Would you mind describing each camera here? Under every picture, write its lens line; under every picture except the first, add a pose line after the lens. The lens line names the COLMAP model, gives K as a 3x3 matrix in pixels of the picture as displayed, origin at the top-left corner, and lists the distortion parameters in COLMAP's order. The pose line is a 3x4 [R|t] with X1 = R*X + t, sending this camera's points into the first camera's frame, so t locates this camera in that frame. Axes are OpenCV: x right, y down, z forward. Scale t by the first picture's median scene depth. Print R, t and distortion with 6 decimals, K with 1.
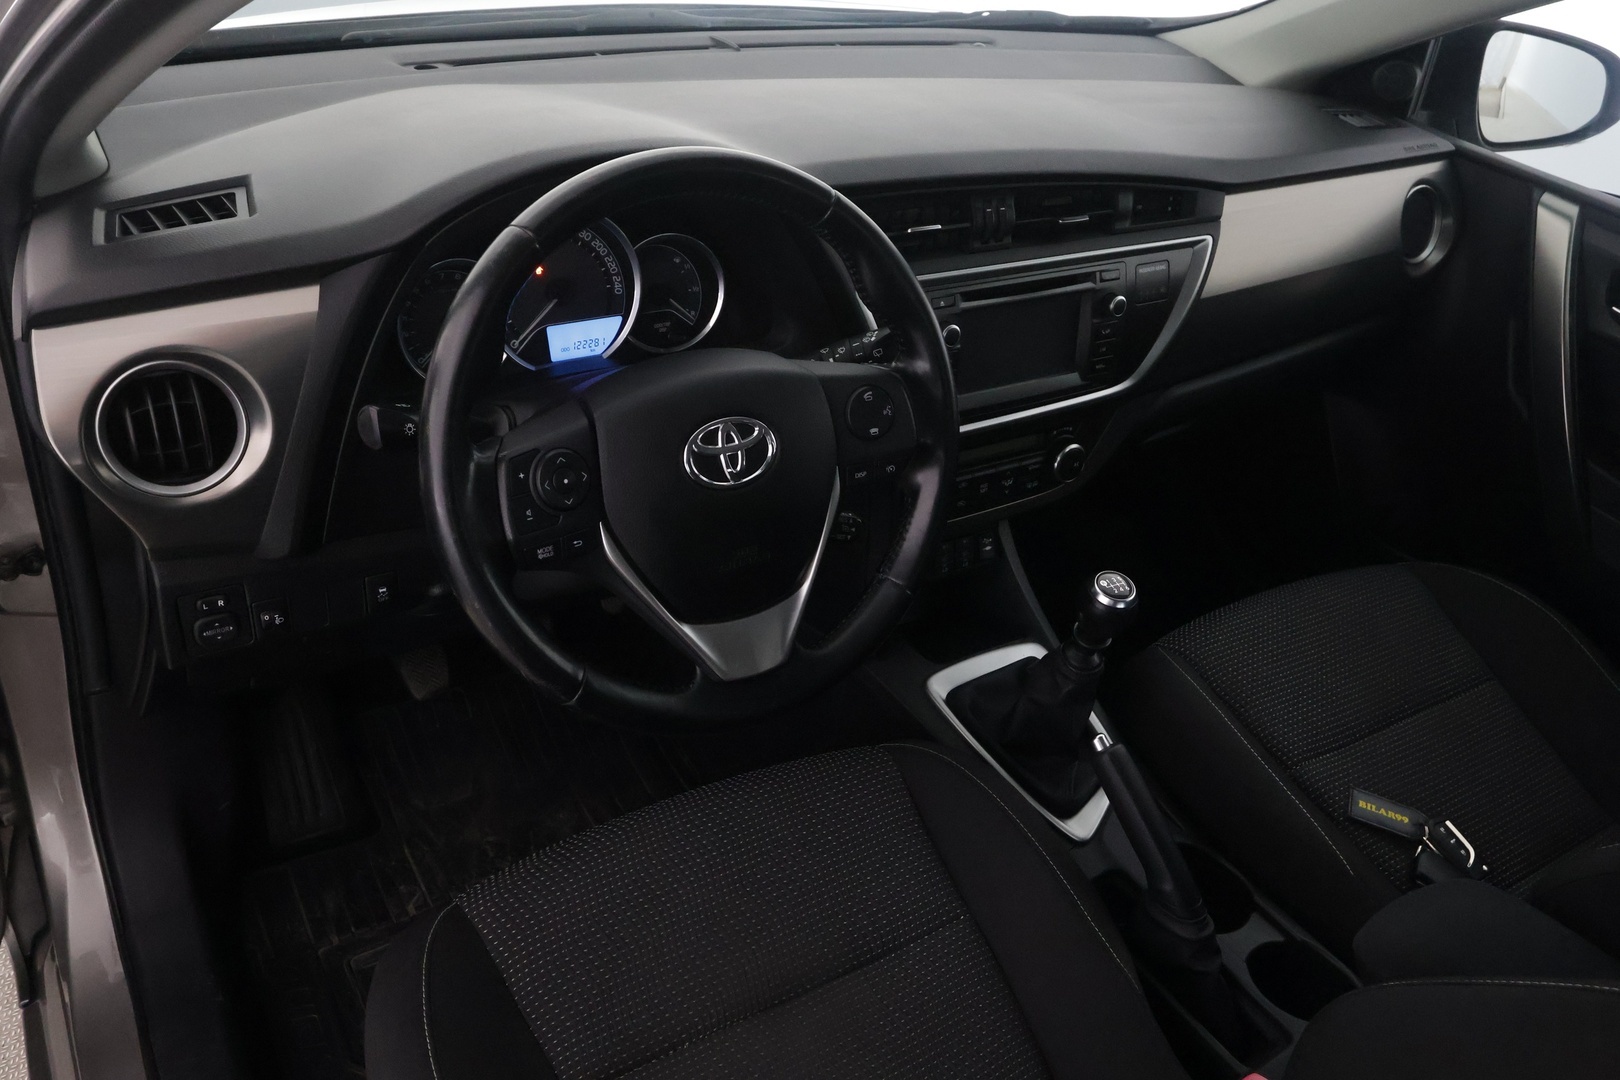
lens RADIAL K [[1293.8, 0, 810.0], [0, 1293.8, 540.0], [0, 0, 1]] dist [0.003762, -0.002379]
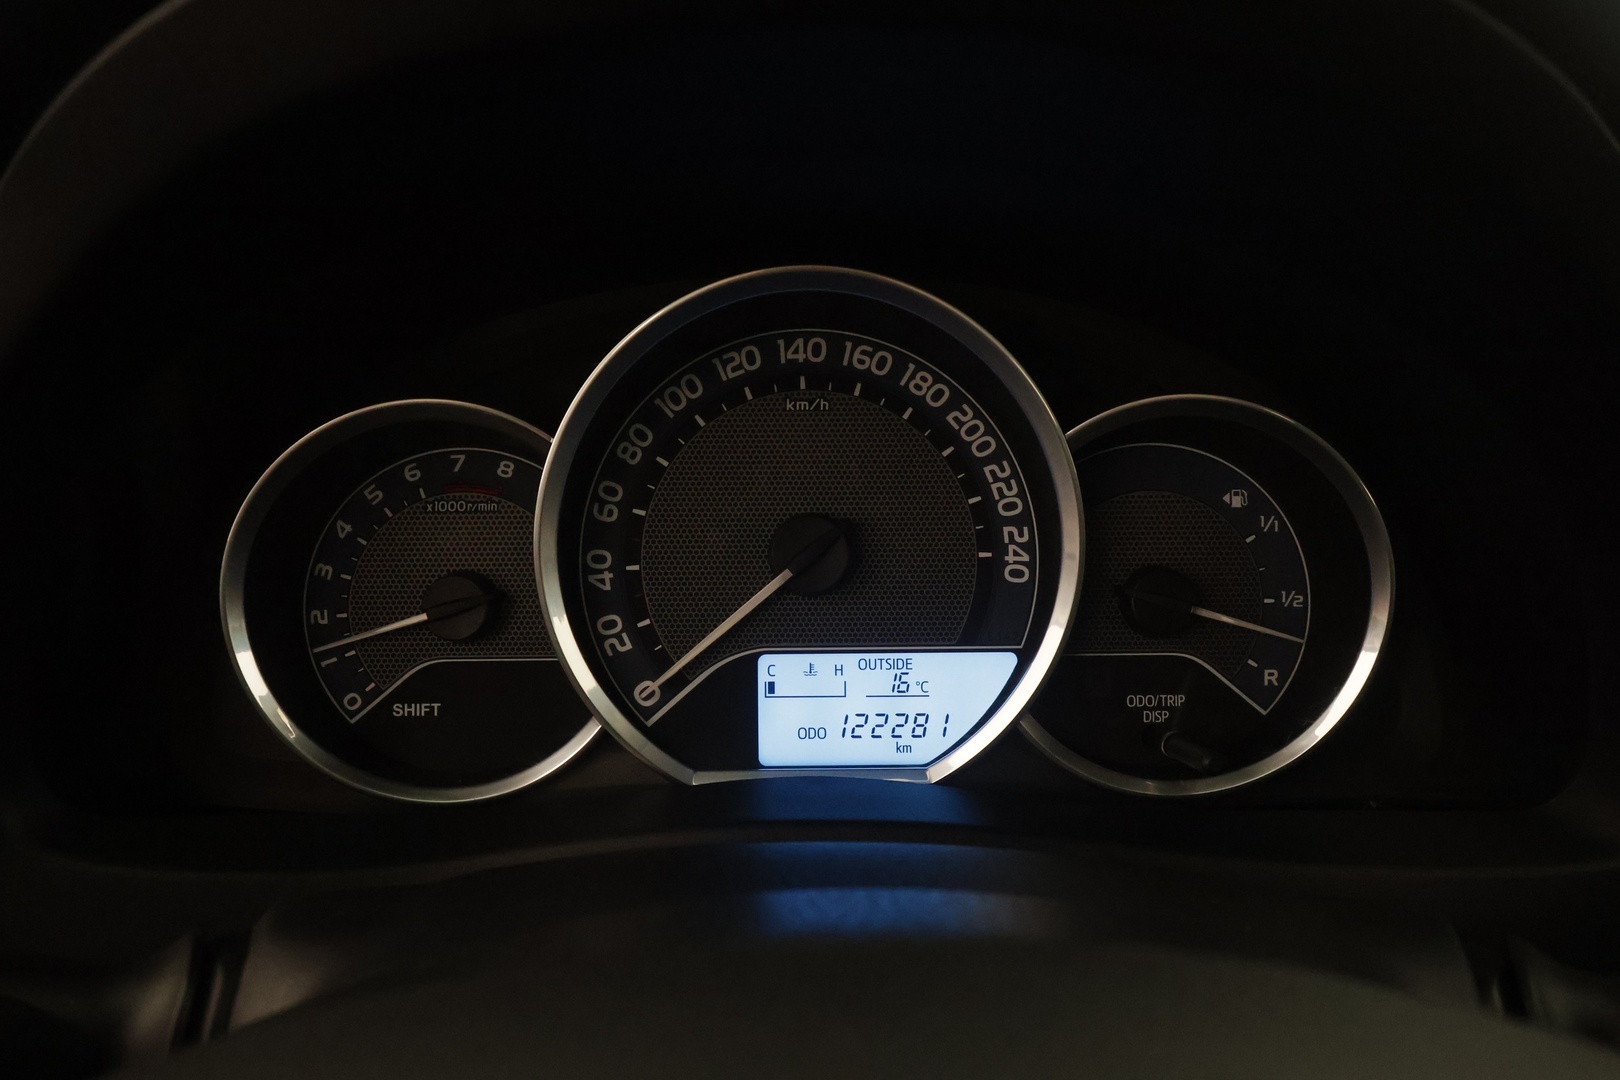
lens RADIAL K [[1293.8, 0, 810.0], [0, 1293.8, 540.0], [0, 0, 1]] dist [0.003762, -0.002379]
pose [[0.853473, 0.082249, -0.514606, -0.031384], [-0.212250, 0.956717, -0.199106, -0.129352], [0.475956, 0.279156, 0.833989, 0.724348]]
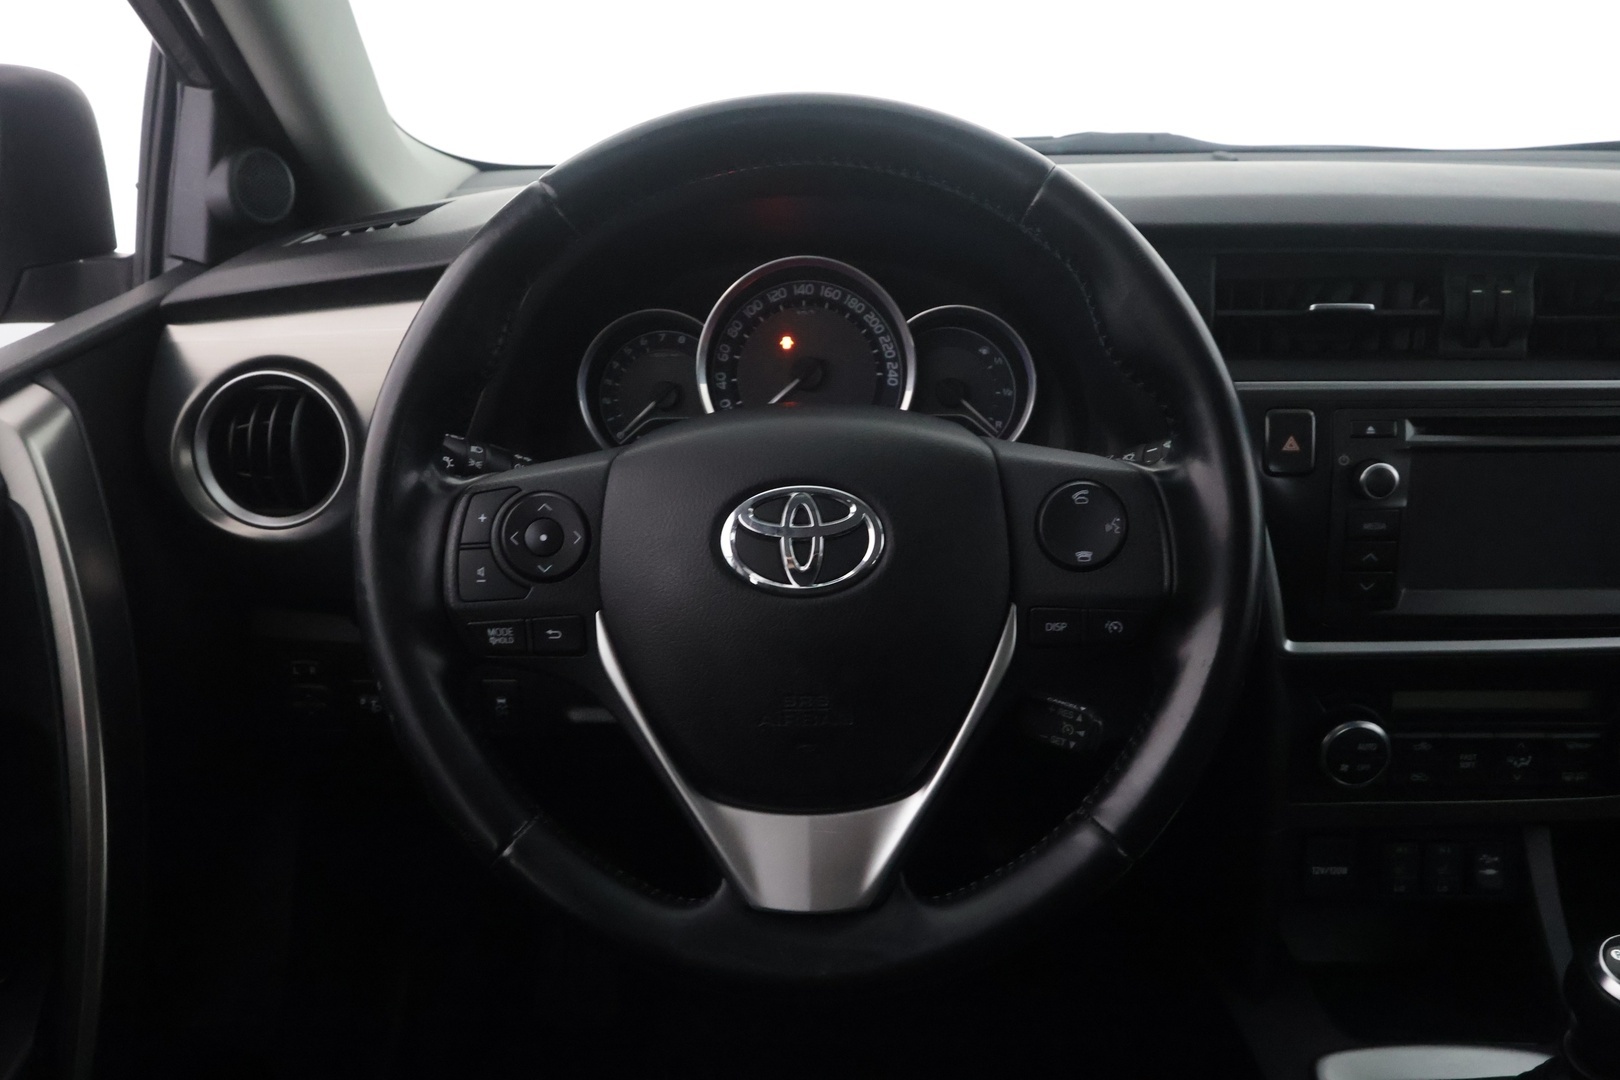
lens RADIAL K [[1293.8, 0, 810.0], [0, 1293.8, 540.0], [0, 0, 1]] dist [0.003762, -0.002379]
pose [[0.840401, 0.098394, -0.532958, 0.224599], [-0.213538, 0.963949, -0.158758, 0.026278], [0.498124, 0.247227, 0.831115, 0.378767]]
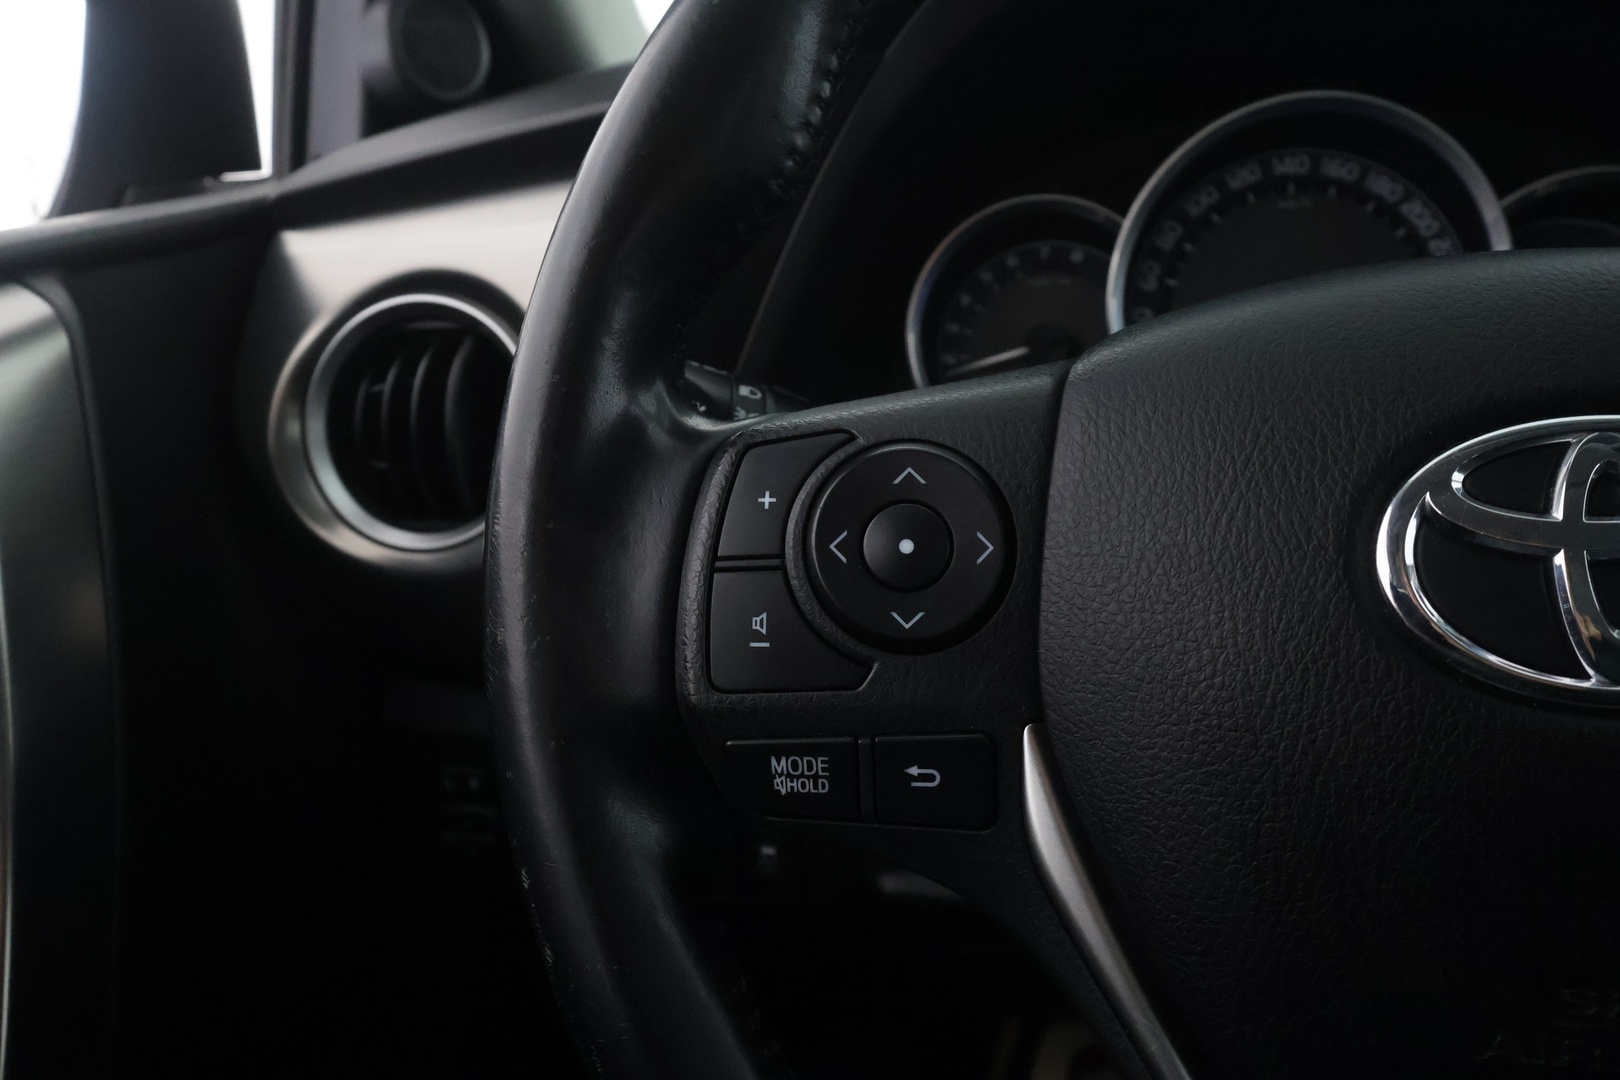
lens RADIAL K [[1293.8, 0, 810.0], [0, 1293.8, 540.0], [0, 0, 1]] dist [0.003762, -0.002379]
pose [[0.725027, 0.076841, -0.684421, -0.003869], [-0.261861, 0.949880, -0.170752, 0.006425], [0.636997, 0.303023, 0.708810, 0.590559]]
